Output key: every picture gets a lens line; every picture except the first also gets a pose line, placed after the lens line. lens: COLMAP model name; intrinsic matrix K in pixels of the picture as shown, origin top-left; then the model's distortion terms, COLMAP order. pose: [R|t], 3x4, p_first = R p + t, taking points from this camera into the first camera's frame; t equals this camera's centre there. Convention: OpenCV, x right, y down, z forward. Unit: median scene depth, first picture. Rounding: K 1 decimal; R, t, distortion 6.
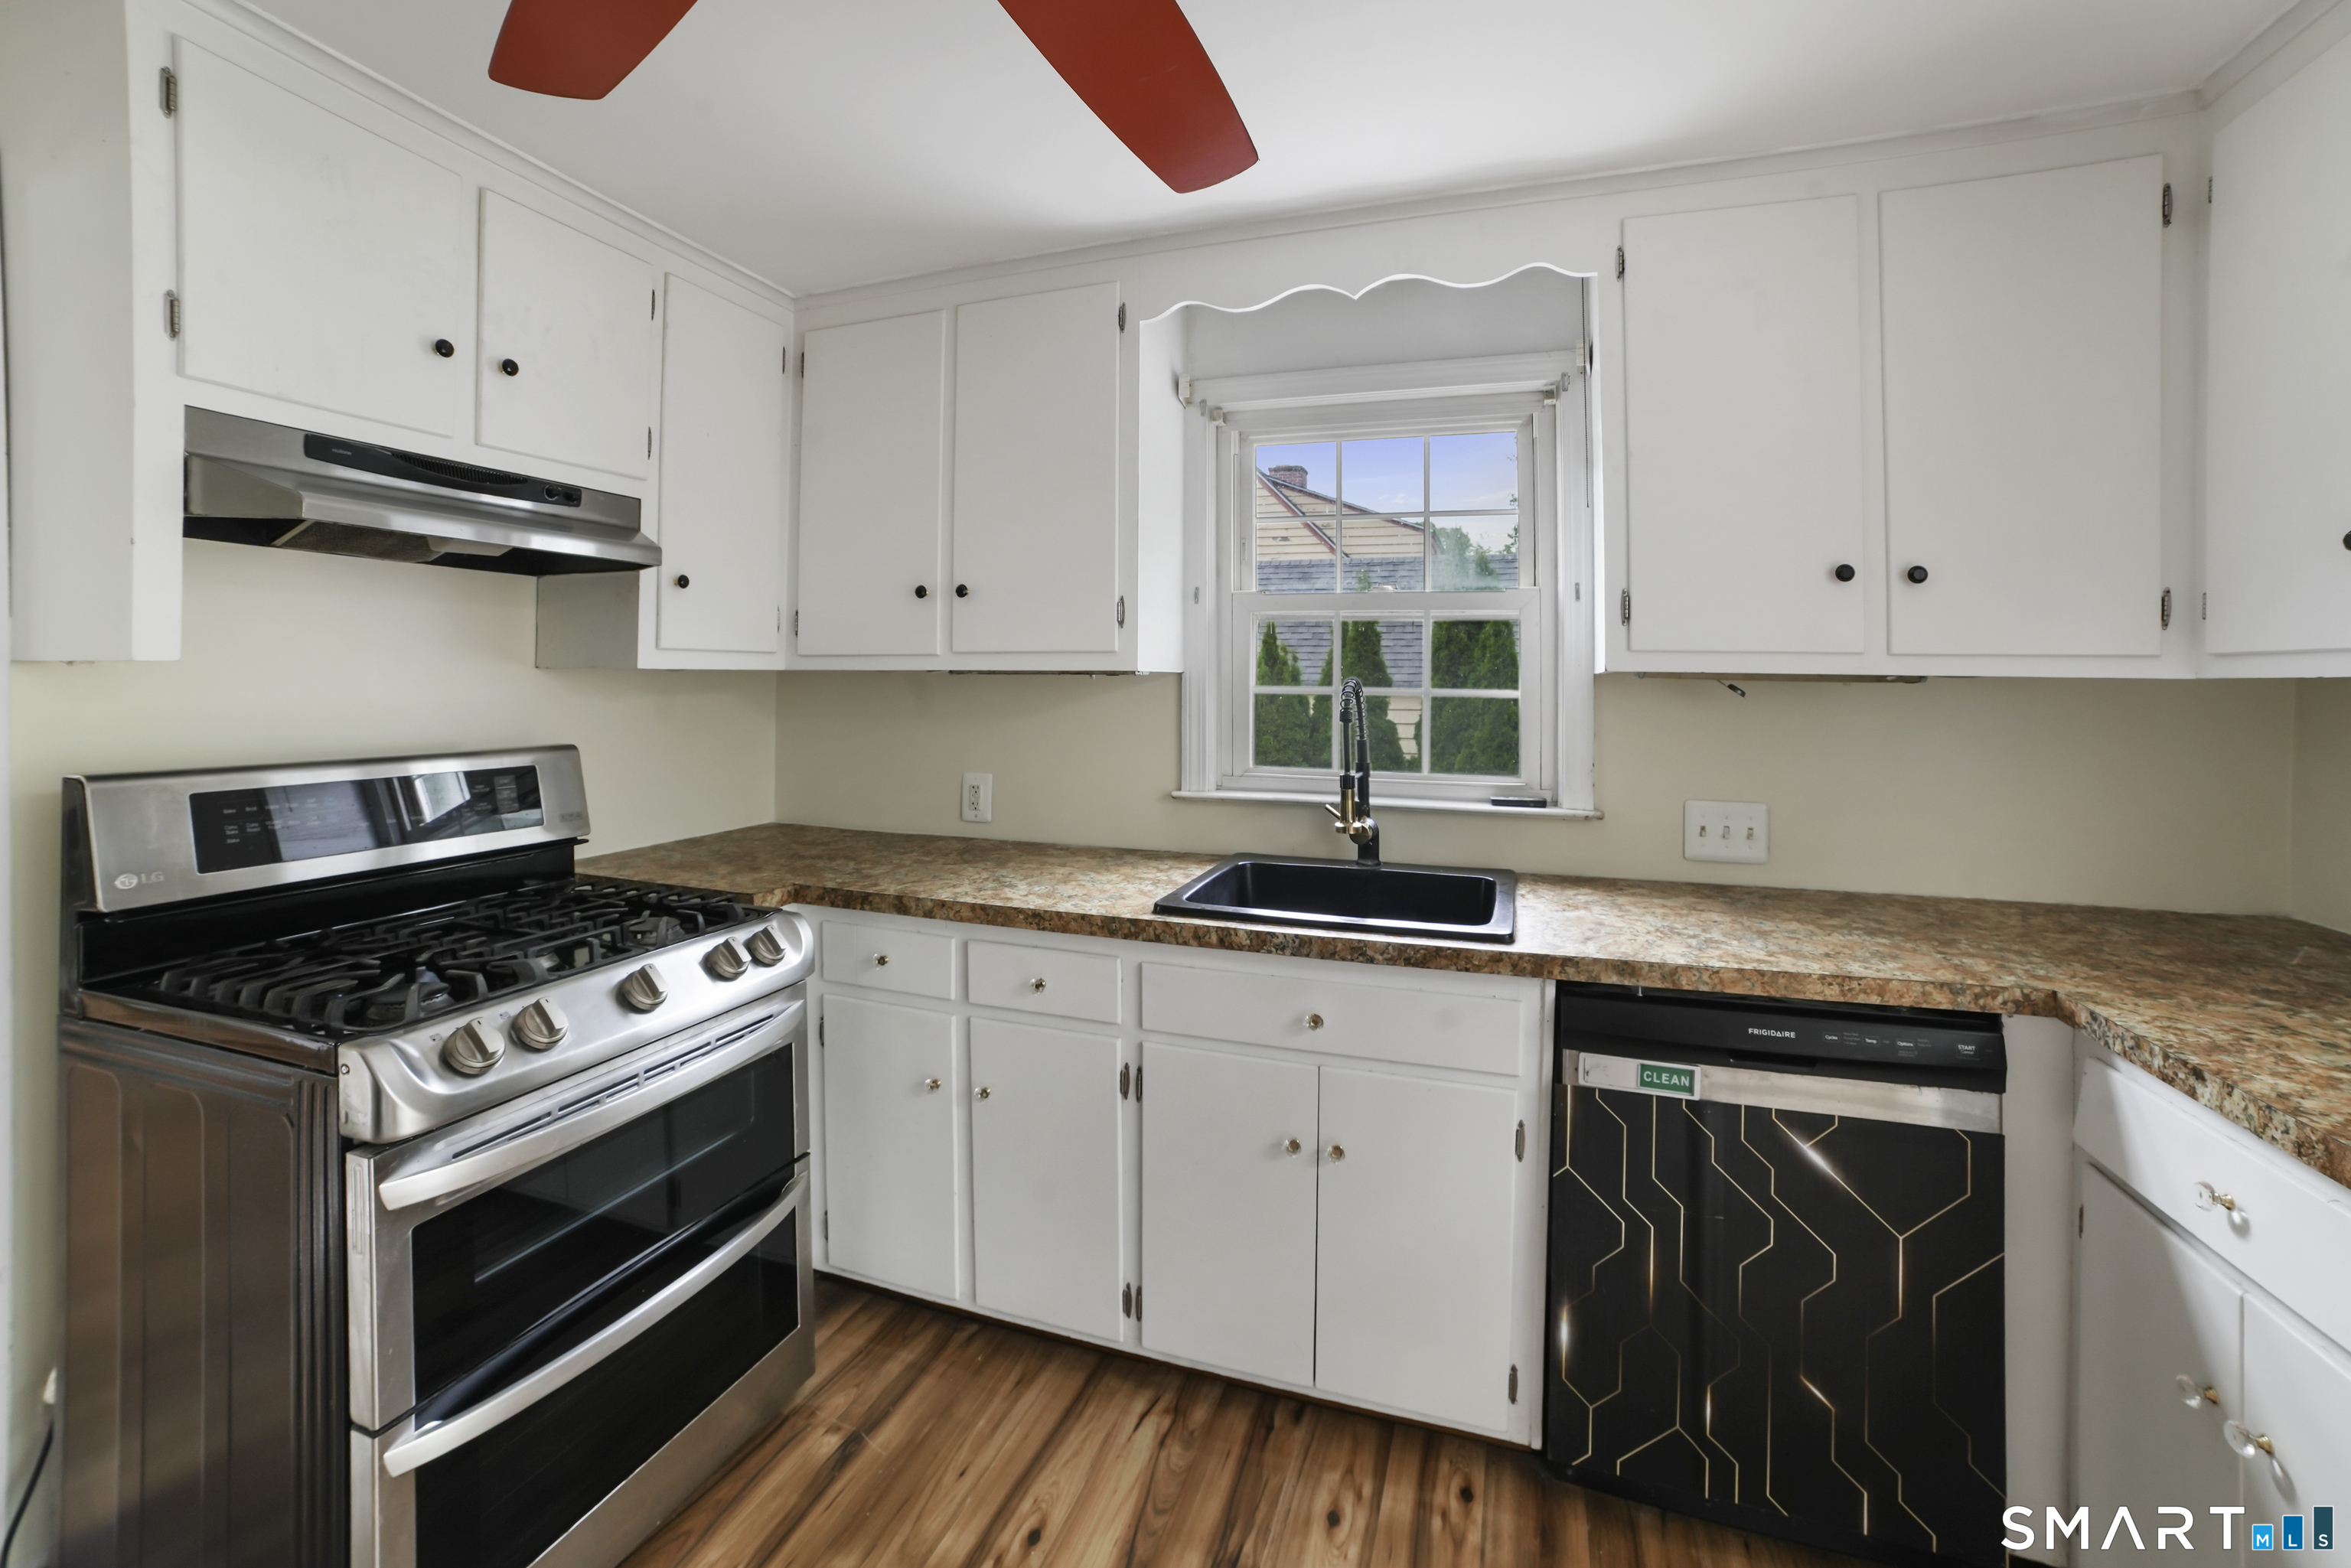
lens RADIAL K [[1008.6, 0, 1180.9], [0, 1008.6, 671.6], [0, 0, 1]] dist [-0.070634, 0.026959]
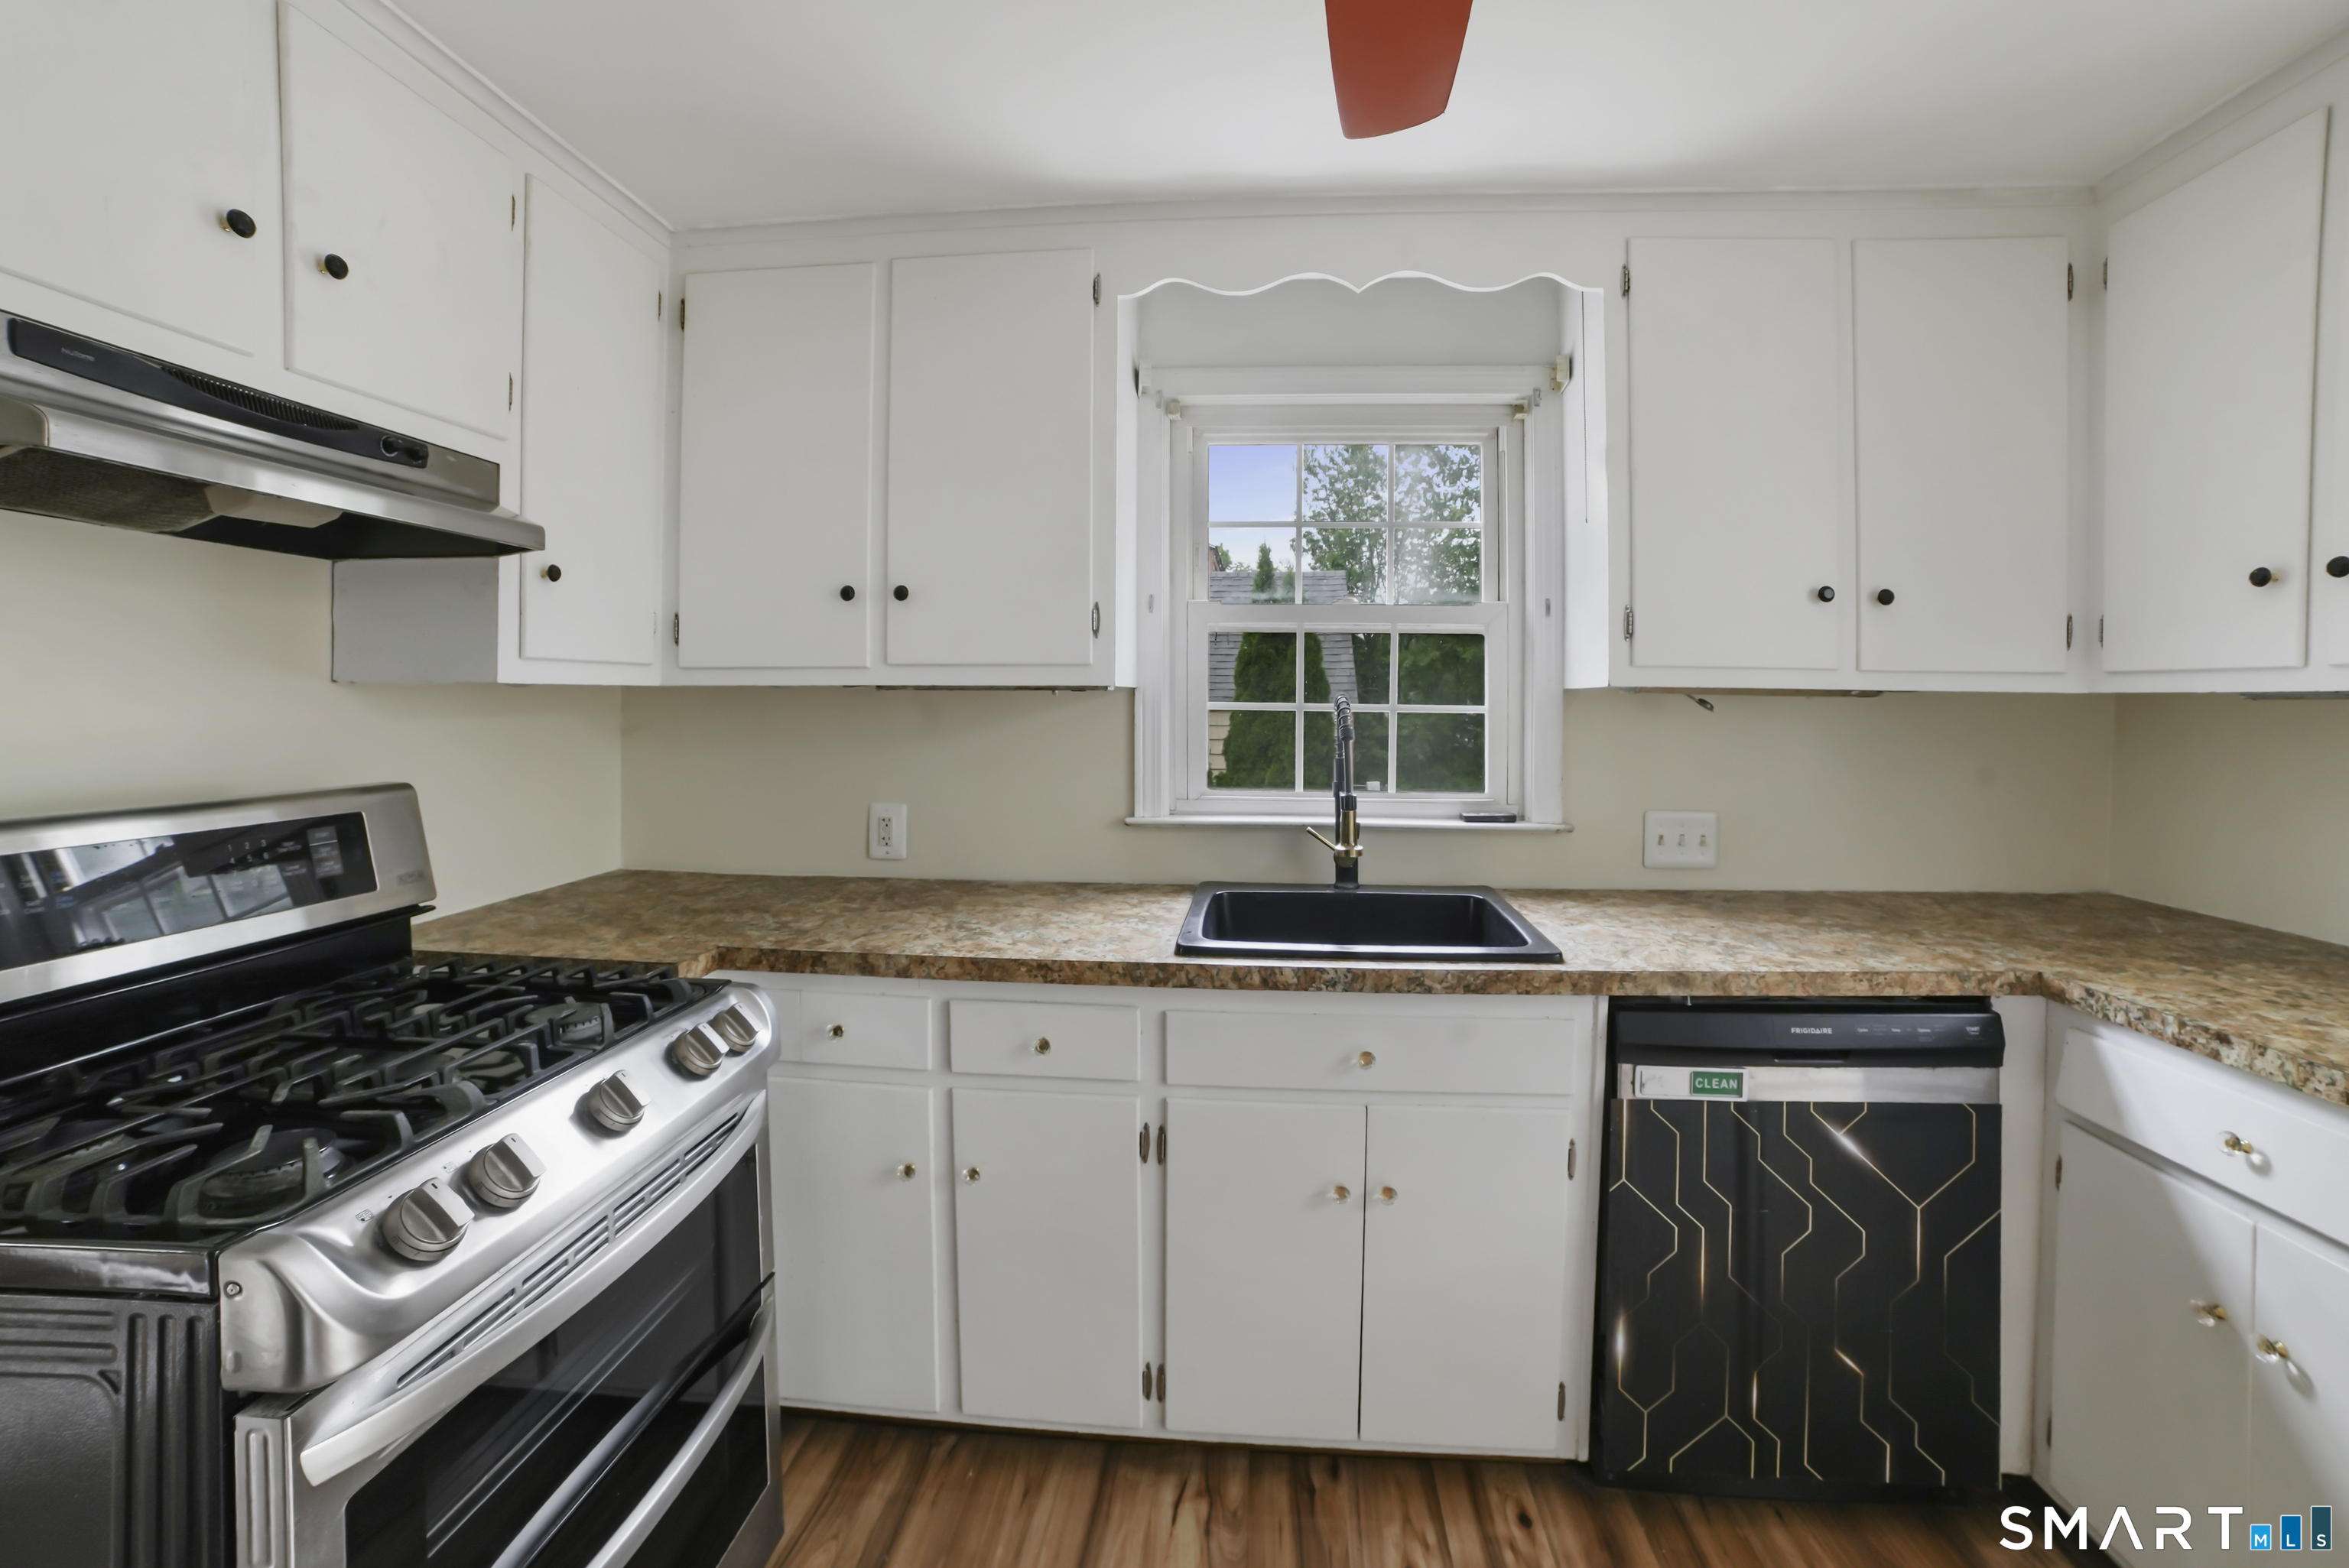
lens RADIAL K [[1018.5, 0, 1186.2], [0, 1018.5, 709.0], [0, 0, 1]] dist [-0.079465, 0.030635]
pose [[0.966813, -0.005509, 0.255427, -0.267001], [0.000480, 0.999805, 0.019747, 0.002702], [-0.255486, -0.018969, 0.966627, 0.134420]]
